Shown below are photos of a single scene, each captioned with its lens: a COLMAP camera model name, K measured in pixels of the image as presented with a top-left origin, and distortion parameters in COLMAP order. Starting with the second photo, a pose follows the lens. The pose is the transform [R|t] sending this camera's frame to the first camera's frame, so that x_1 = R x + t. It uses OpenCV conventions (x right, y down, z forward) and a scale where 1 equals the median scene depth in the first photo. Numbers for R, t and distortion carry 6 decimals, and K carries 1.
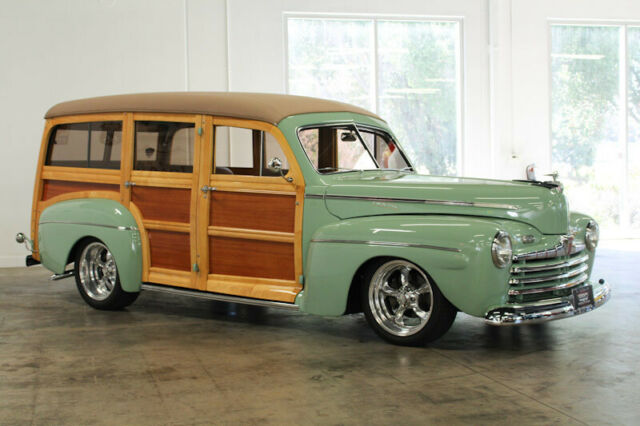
lens RADIAL K [[889.8, 0, 320.0], [0, 889.8, 213.0], [0, 0, 1]] dist [-0.060911, 0.017469]
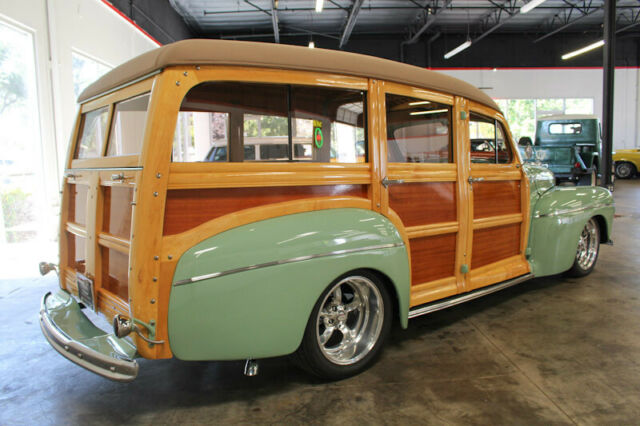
lens RADIAL K [[523.5, 0, 306.2], [0, 523.5, 213.0], [0, 0, 1]] dist [-0.154500, 0.117278]
pose [[0.249076, -0.103483, 0.962939, -0.671833], [0.082579, 0.992923, 0.085345, -0.051670], [-0.964957, 0.058261, 0.255859, 1.014893]]
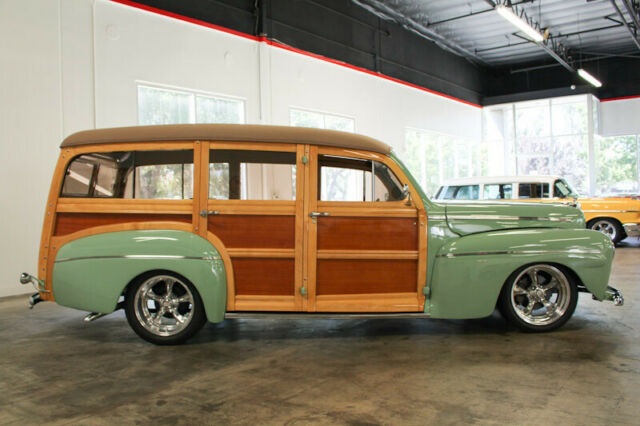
lens RADIAL K [[561.0, 0, 320.0], [0, 561.0, 213.0], [0, 0, 1]] dist [-0.125530, 0.005193]
pose [[0.811082, -0.016391, 0.584703, -0.503462], [0.047499, 0.998152, -0.037907, -0.003592], [-0.583001, 0.058518, 0.810361, 0.451864]]
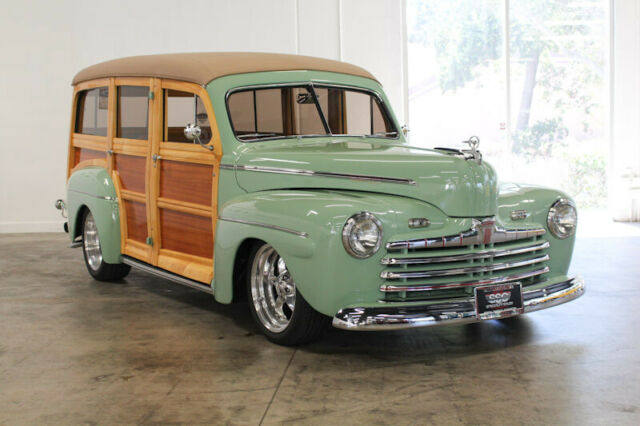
lens RADIAL K [[889.8, 0, 320.0], [0, 889.8, 213.0], [0, 0, 1]] dist [-0.060911, 0.017469]
pose [[0.940534, 0.022198, -0.338972, 0.345930], [-0.007752, 0.999005, 0.043911, -0.011087], [0.339610, -0.038672, 0.939771, 0.179334]]
